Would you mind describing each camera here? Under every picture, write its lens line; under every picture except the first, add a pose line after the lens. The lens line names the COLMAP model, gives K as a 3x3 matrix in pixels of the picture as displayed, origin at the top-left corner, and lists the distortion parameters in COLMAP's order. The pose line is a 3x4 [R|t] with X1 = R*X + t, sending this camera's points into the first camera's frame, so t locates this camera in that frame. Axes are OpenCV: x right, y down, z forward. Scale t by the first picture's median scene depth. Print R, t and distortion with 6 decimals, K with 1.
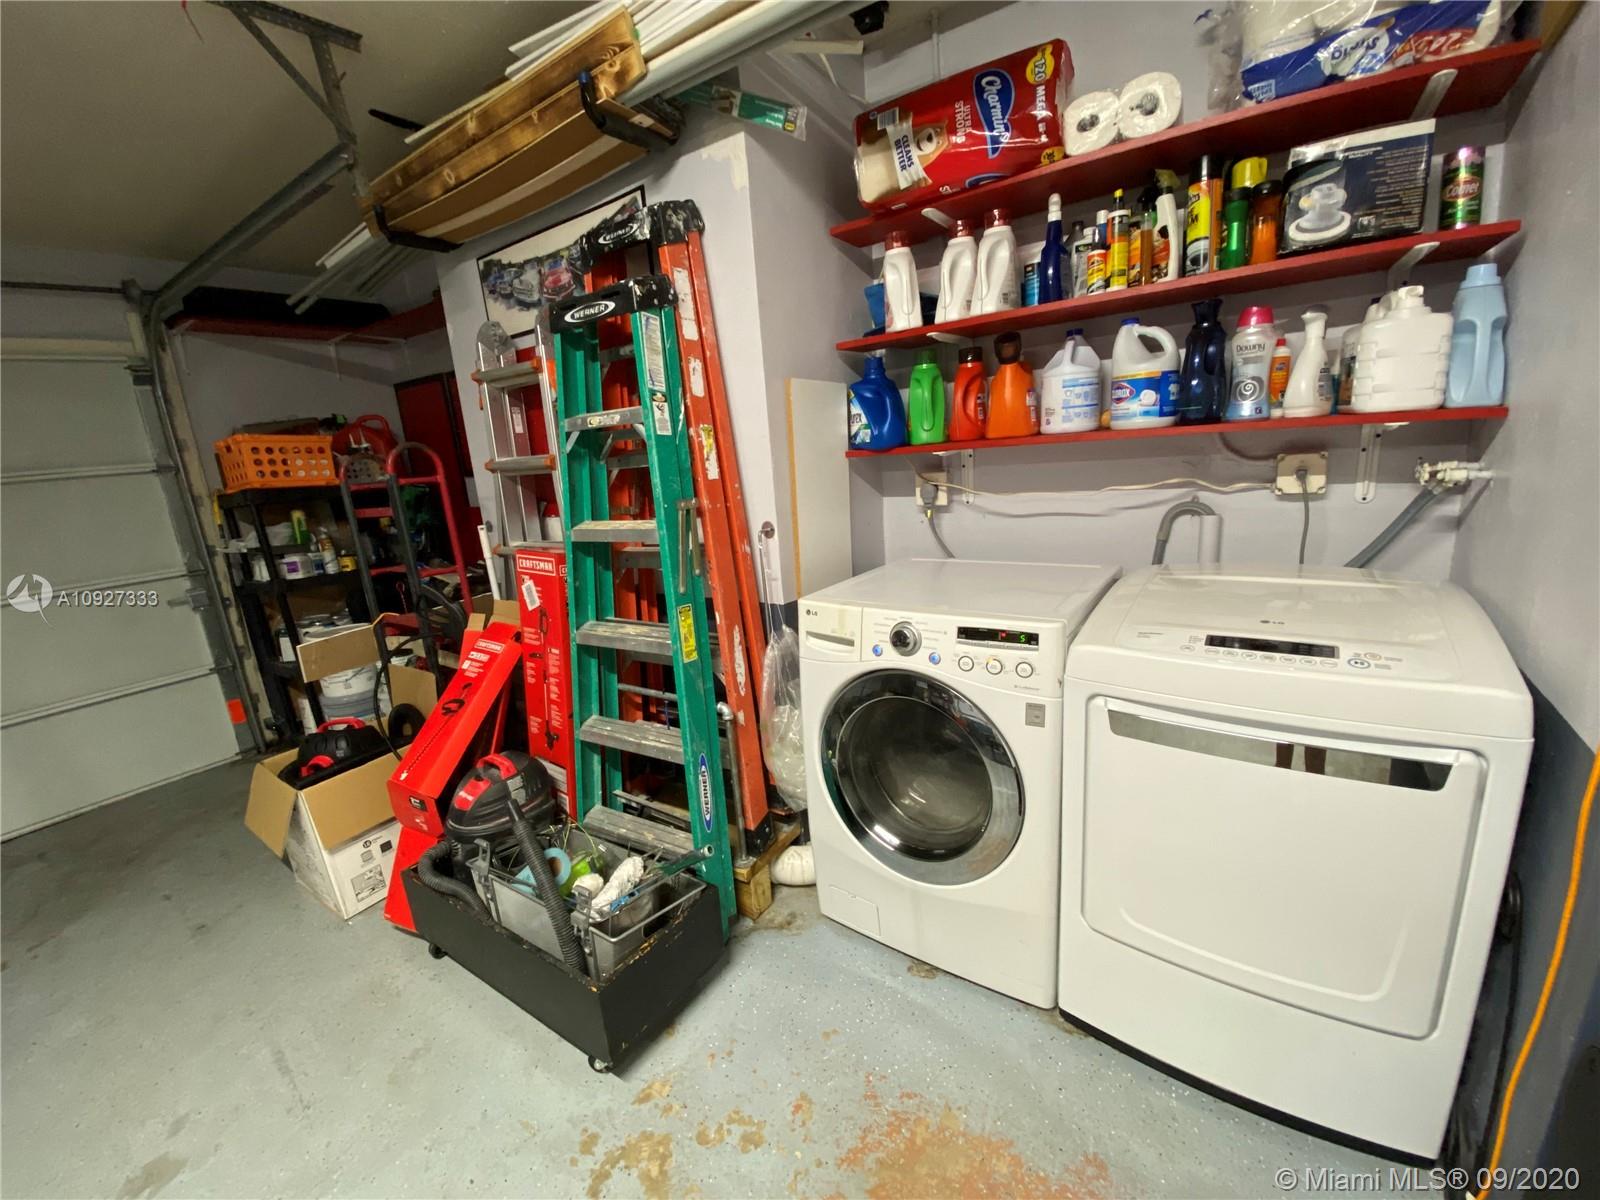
lens RADIAL K [[643.6, 0, 804.4], [0, 643.6, 601.1], [0, 0, 1]] dist [0.013472, -0.017801]
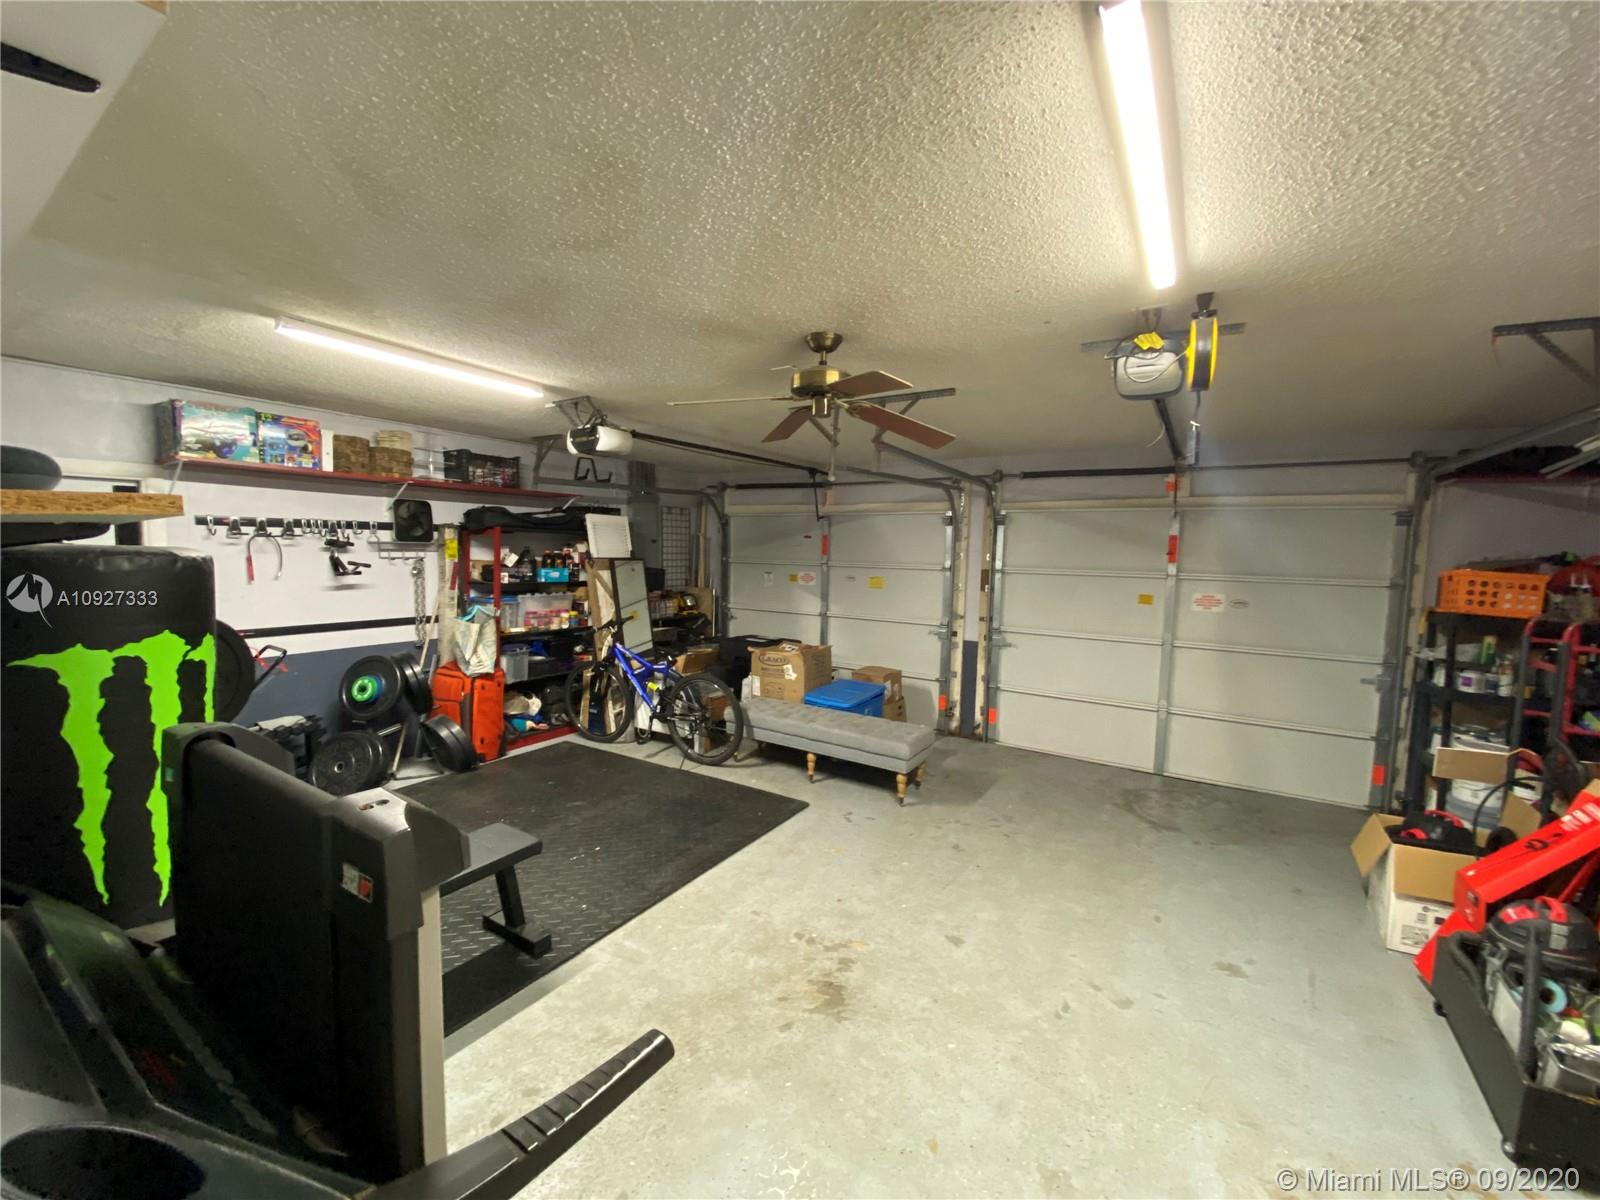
lens RADIAL K [[643.6, 0, 804.4], [0, 643.6, 601.1], [0, 0, 1]] dist [0.013472, -0.017801]
pose [[0.044042, 0.159190, -0.986265, 0.294606], [-0.255681, 0.956140, 0.142911, -0.053915], [0.965758, 0.245875, 0.082812, -0.316489]]
